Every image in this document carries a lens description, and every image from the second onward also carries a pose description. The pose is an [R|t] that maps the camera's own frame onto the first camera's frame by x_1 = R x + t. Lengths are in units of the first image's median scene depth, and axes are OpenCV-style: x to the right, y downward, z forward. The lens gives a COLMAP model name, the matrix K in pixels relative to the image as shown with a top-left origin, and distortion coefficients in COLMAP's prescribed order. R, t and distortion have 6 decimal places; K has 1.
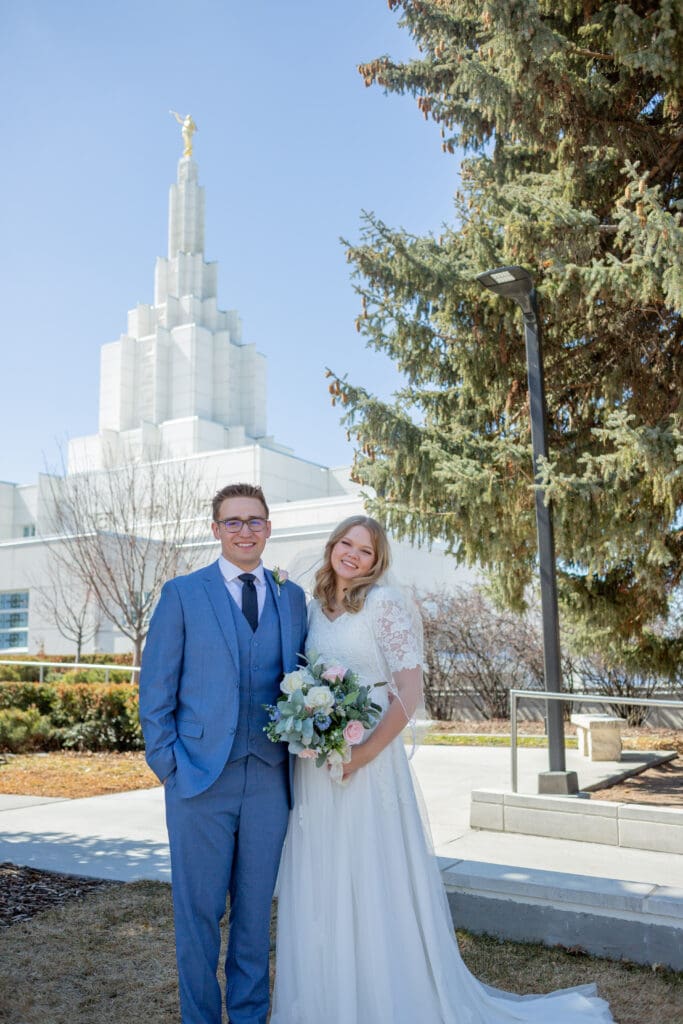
lens RADIAL K [[1112.5, 0, 343.1], [0, 1112.5, 507.0], [0, 0, 1]] dist [-0.079435, 0.010395]
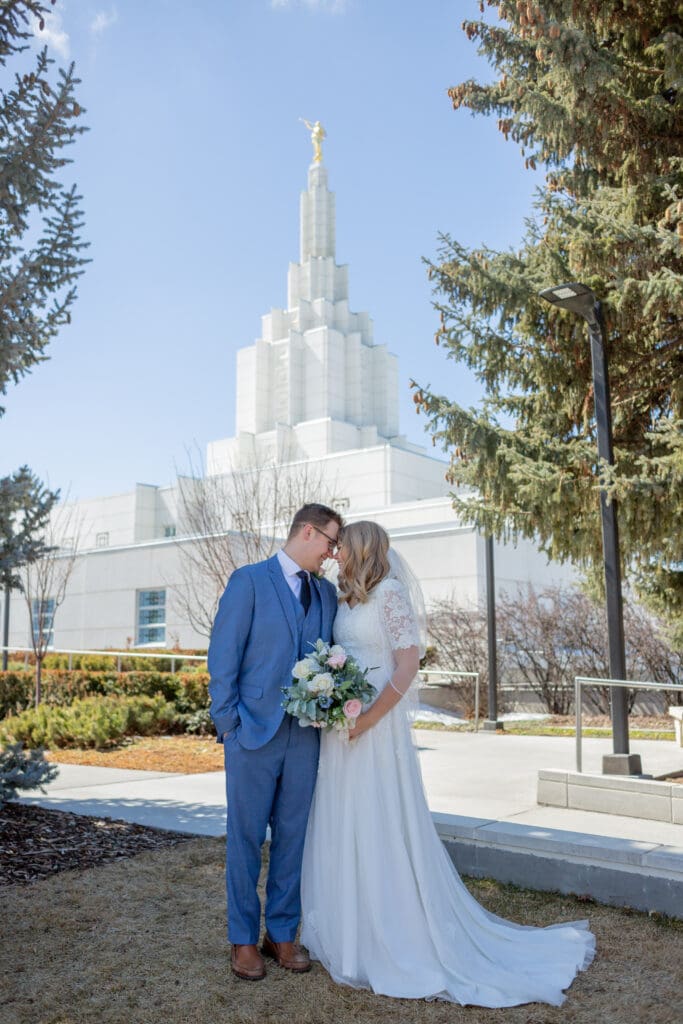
lens RADIAL K [[1151.3, 0, 319.1], [0, 1151.3, 515.8], [0, 0, 1]] dist [-0.140775, 0.047232]
pose [[0.986794, -0.010730, -0.161622, 0.075917], [0.012408, 0.999879, 0.009377, -0.004287], [0.161502, -0.011259, 0.986808, -0.112925]]
